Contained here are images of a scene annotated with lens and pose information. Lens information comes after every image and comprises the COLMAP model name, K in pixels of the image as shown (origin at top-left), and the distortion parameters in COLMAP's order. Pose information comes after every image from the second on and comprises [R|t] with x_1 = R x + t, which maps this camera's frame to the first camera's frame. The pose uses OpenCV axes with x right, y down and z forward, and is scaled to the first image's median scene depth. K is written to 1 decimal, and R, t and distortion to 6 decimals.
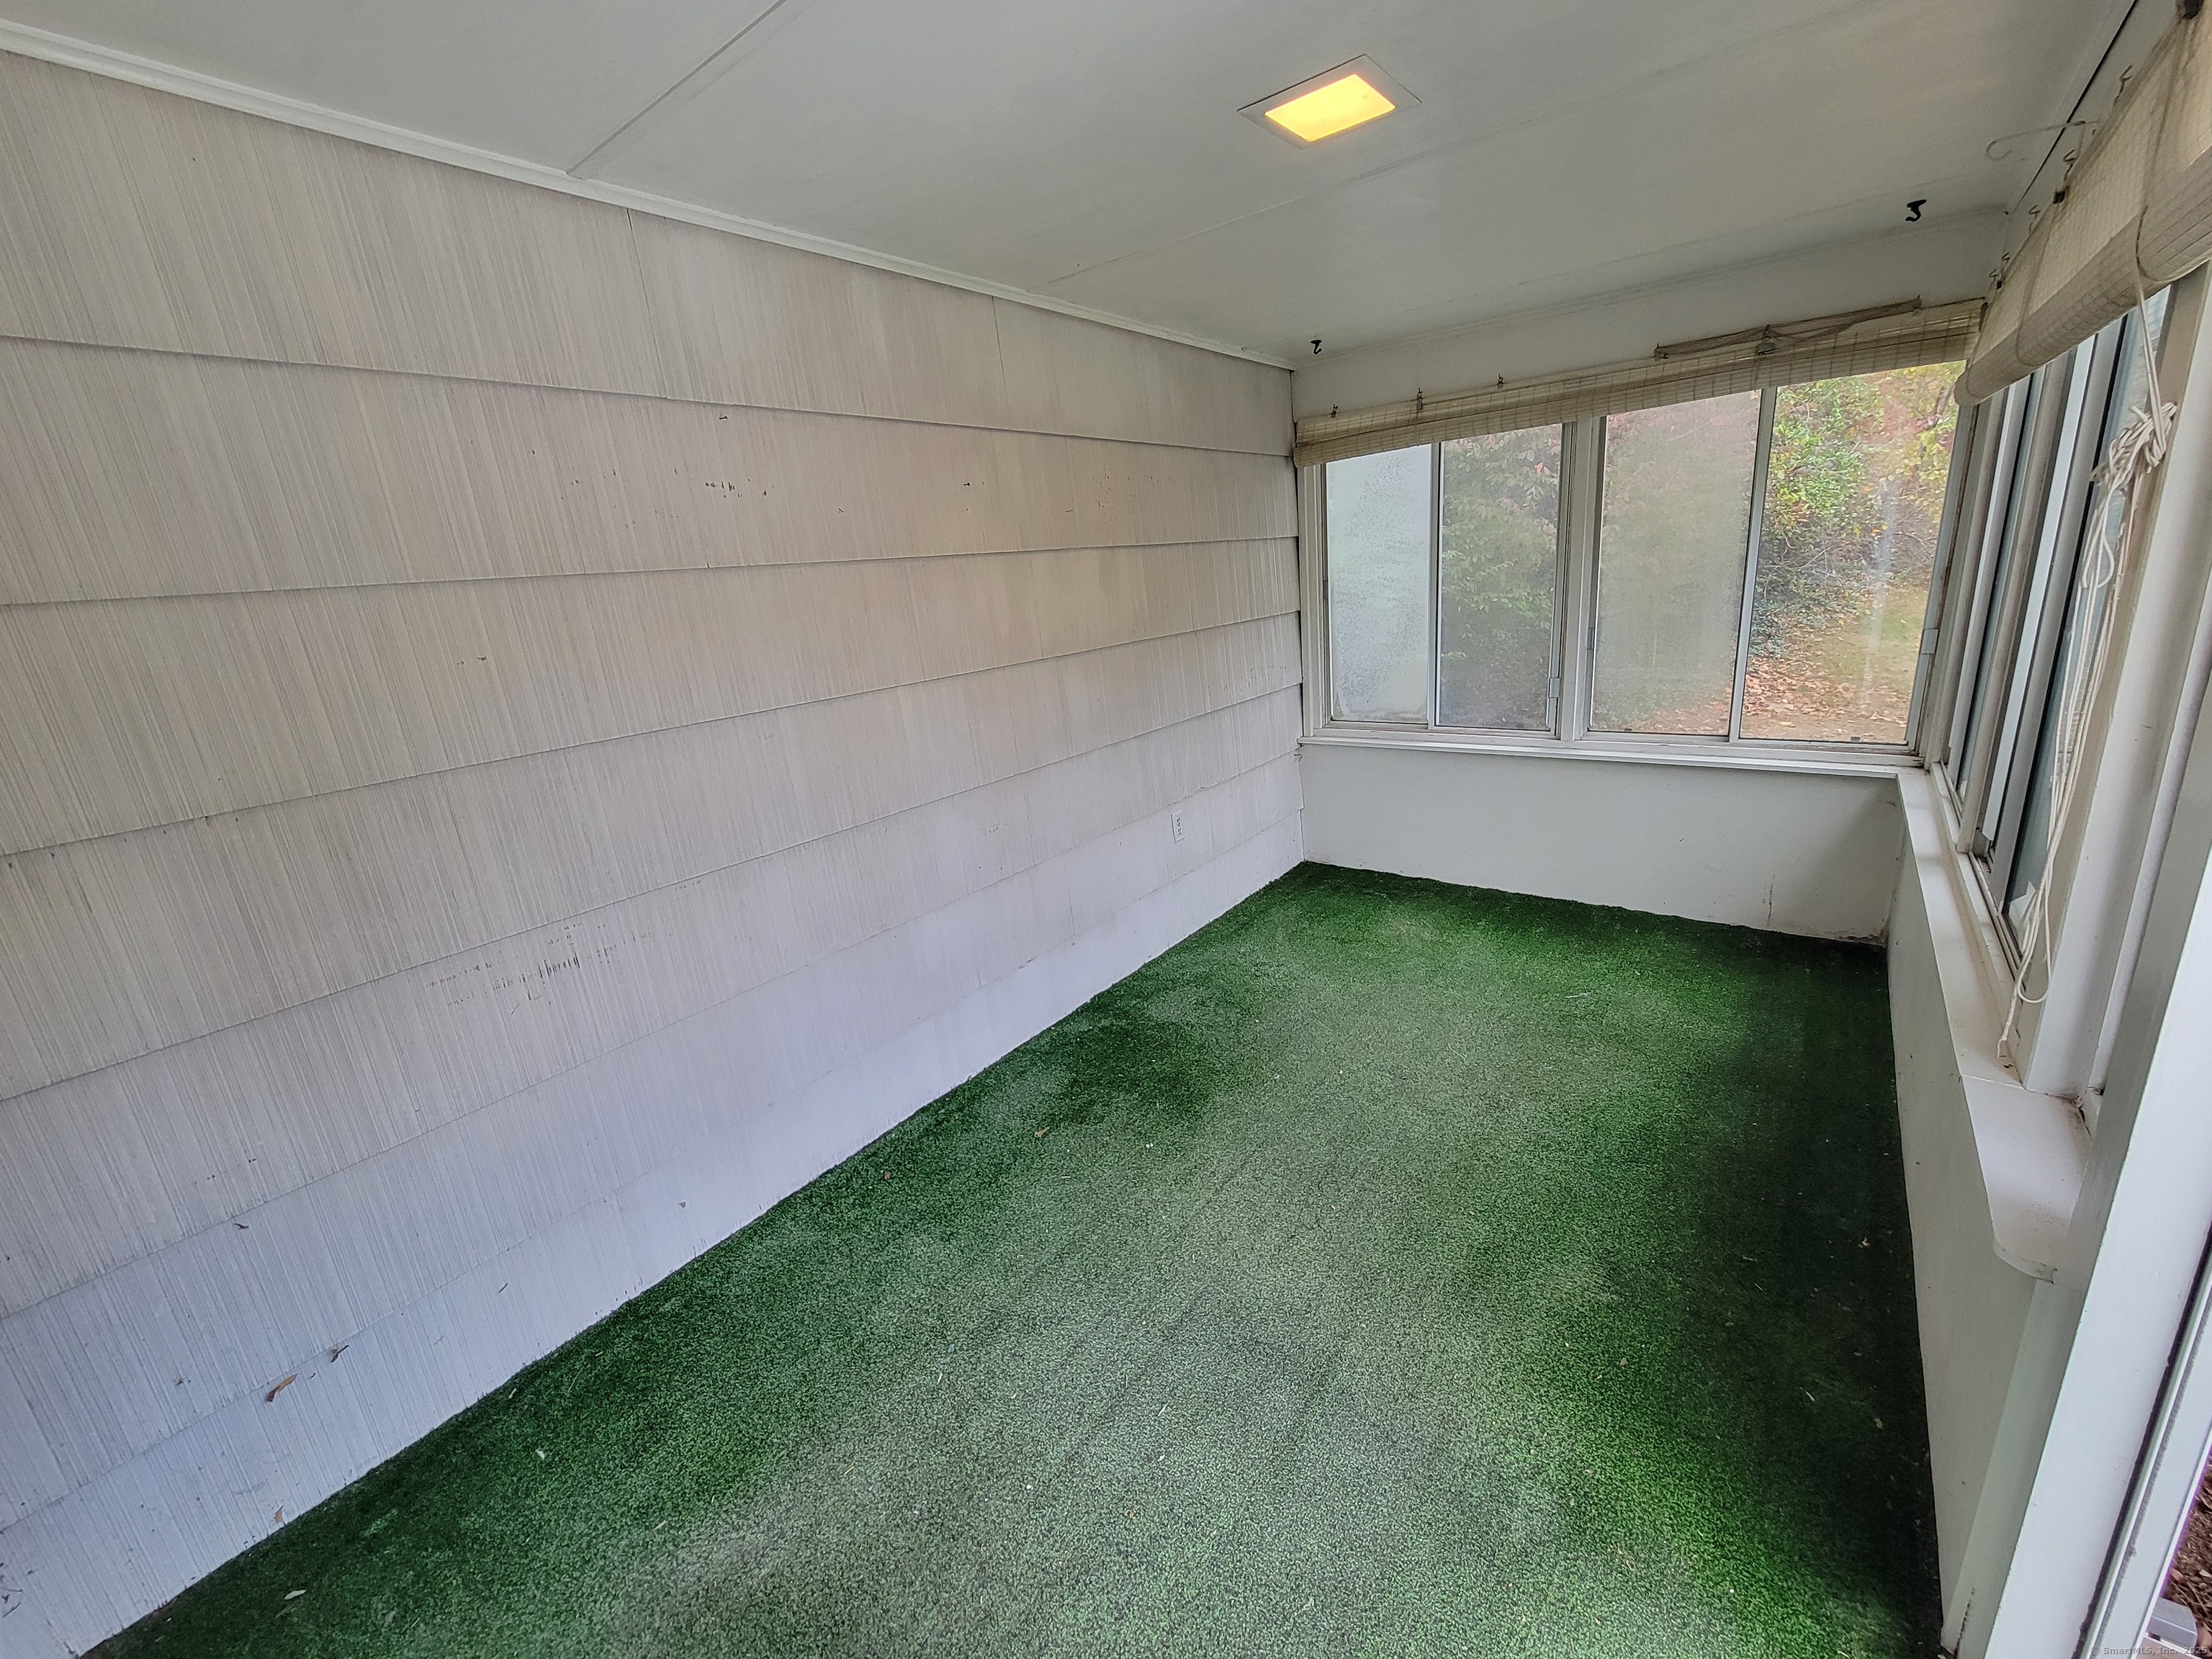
lens RADIAL K [[899.7, 0, 1108.3], [0, 899.7, 829.6], [0, 0, 1]] dist [-0.000942, 0.000789]
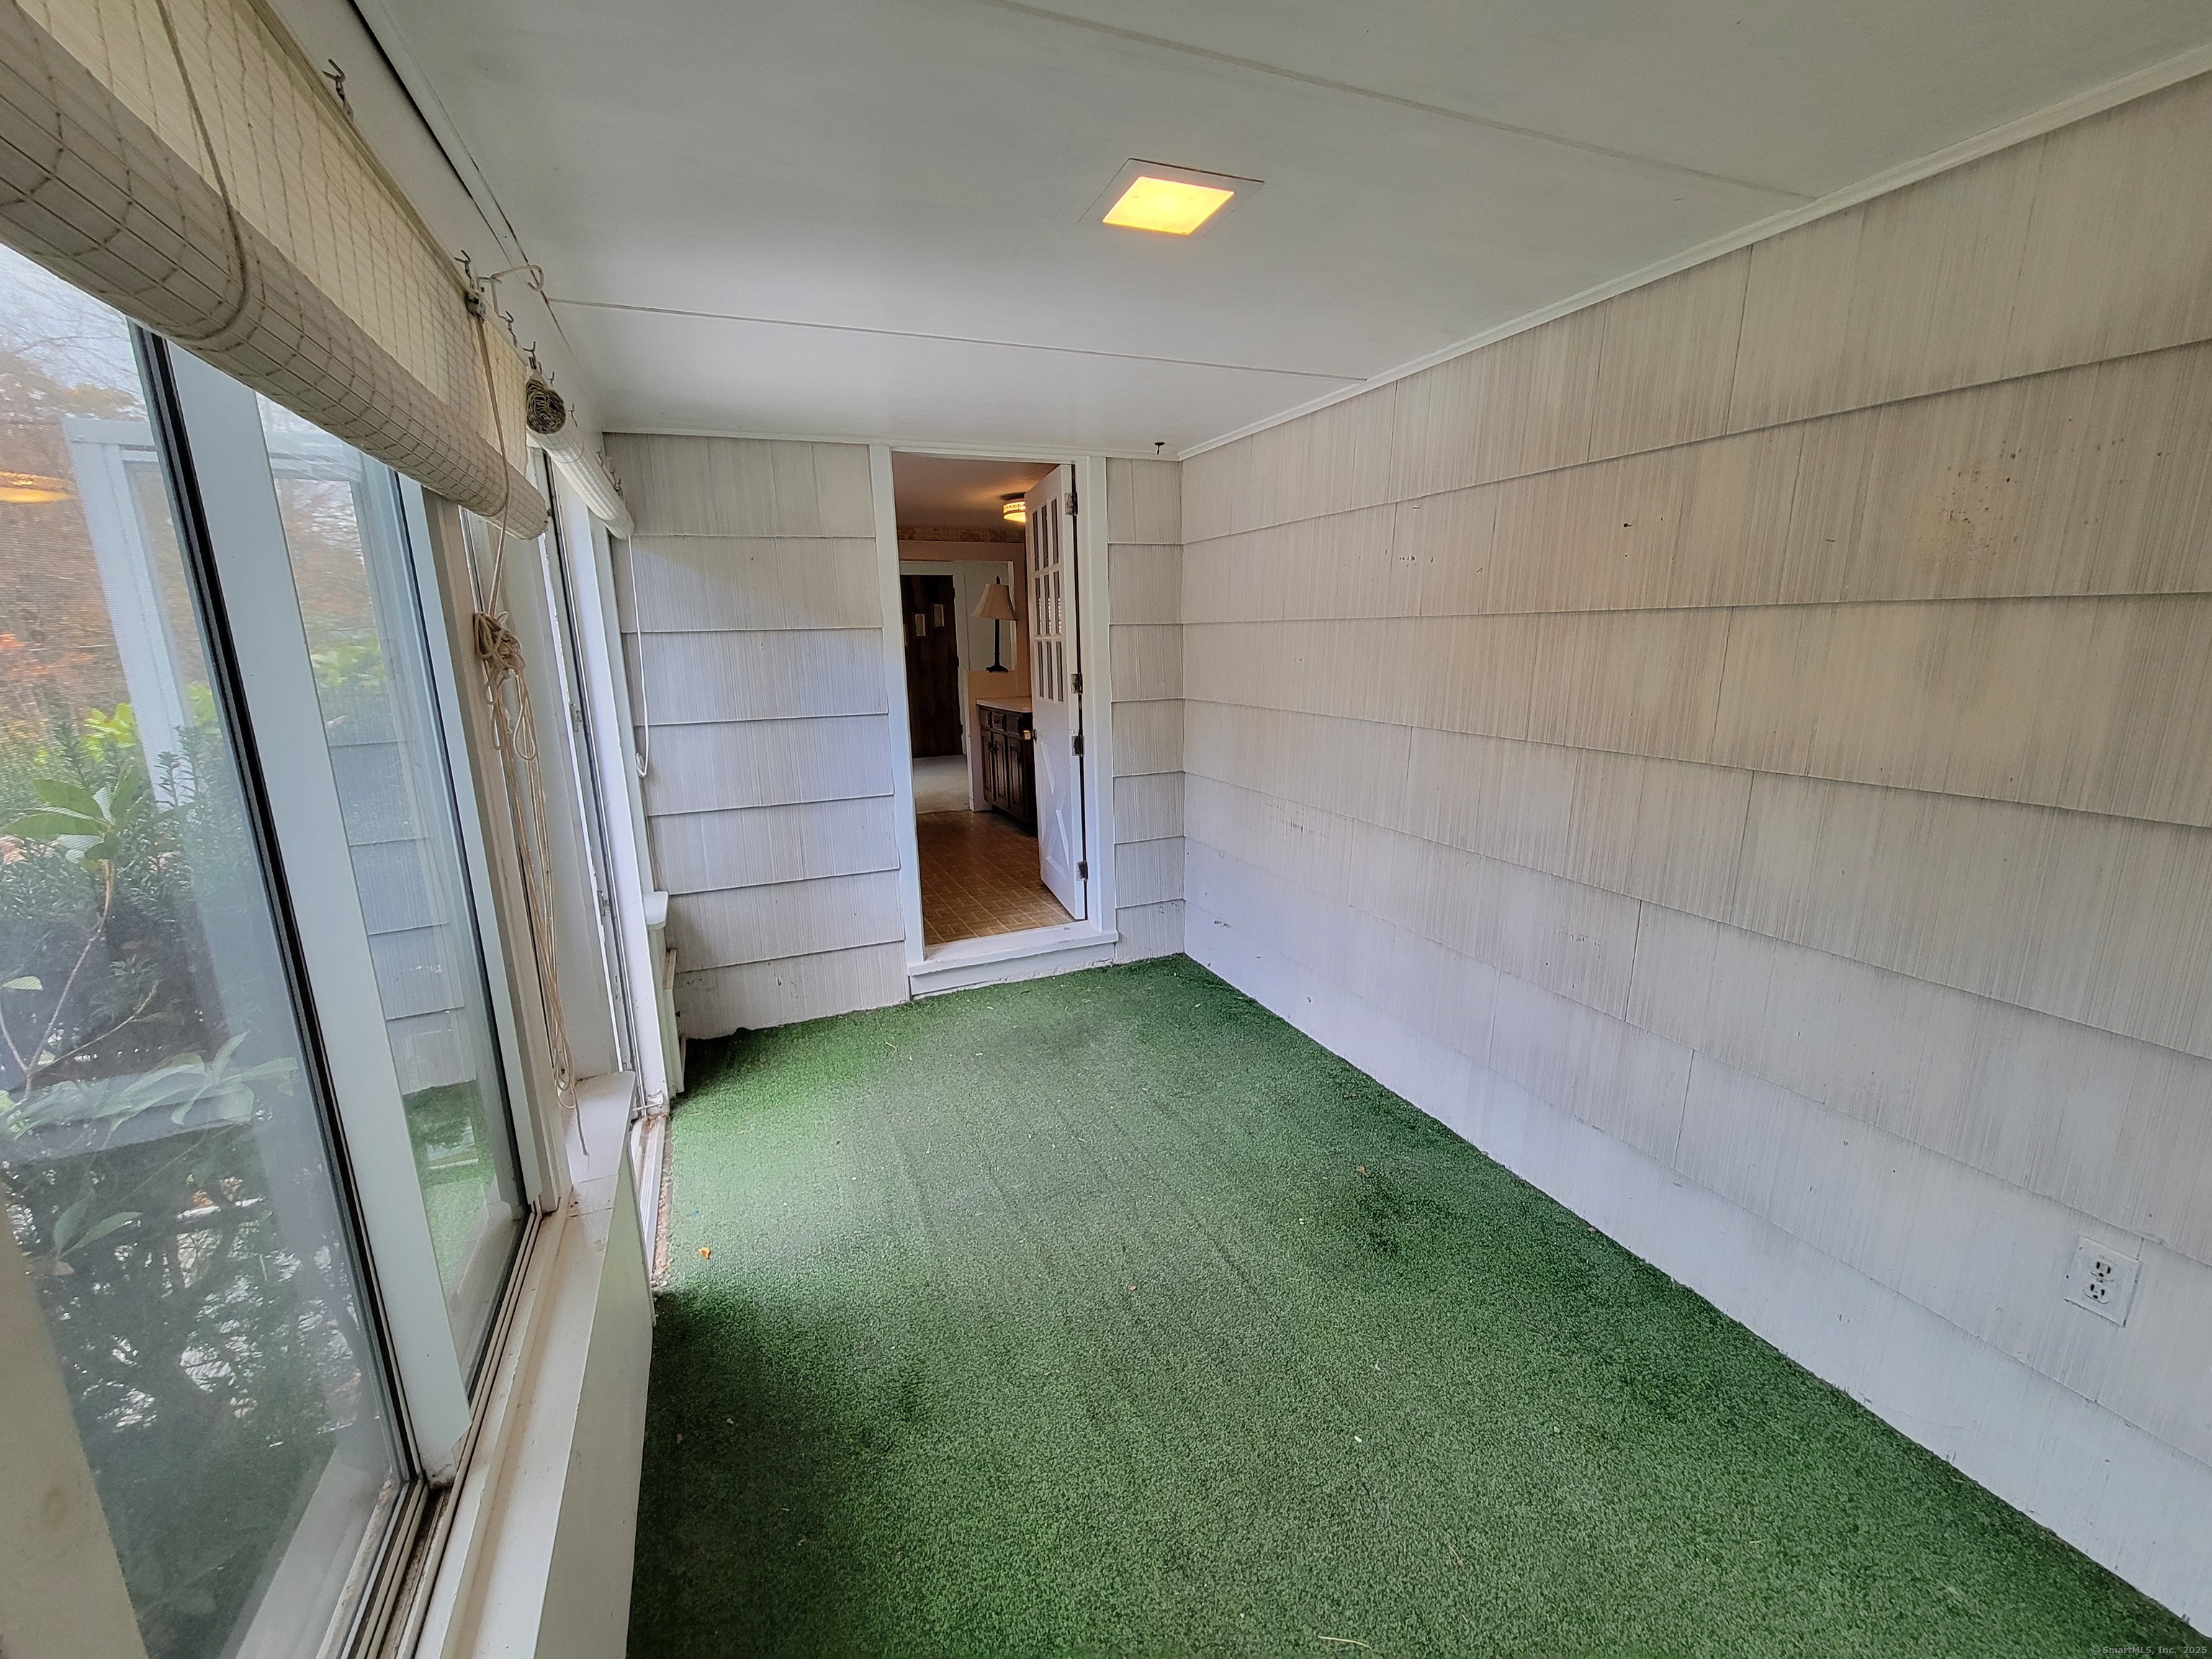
lens RADIAL K [[899.7, 0, 1105.1], [0, 899.7, 828.4], [0, 0, 1]] dist [-0.000942, 0.000789]
pose [[-0.479391, 0.271414, -0.834577, 0.728959], [-0.196718, 0.893543, 0.403587, -0.330592], [0.855270, 0.357652, -0.374965, 0.884464]]
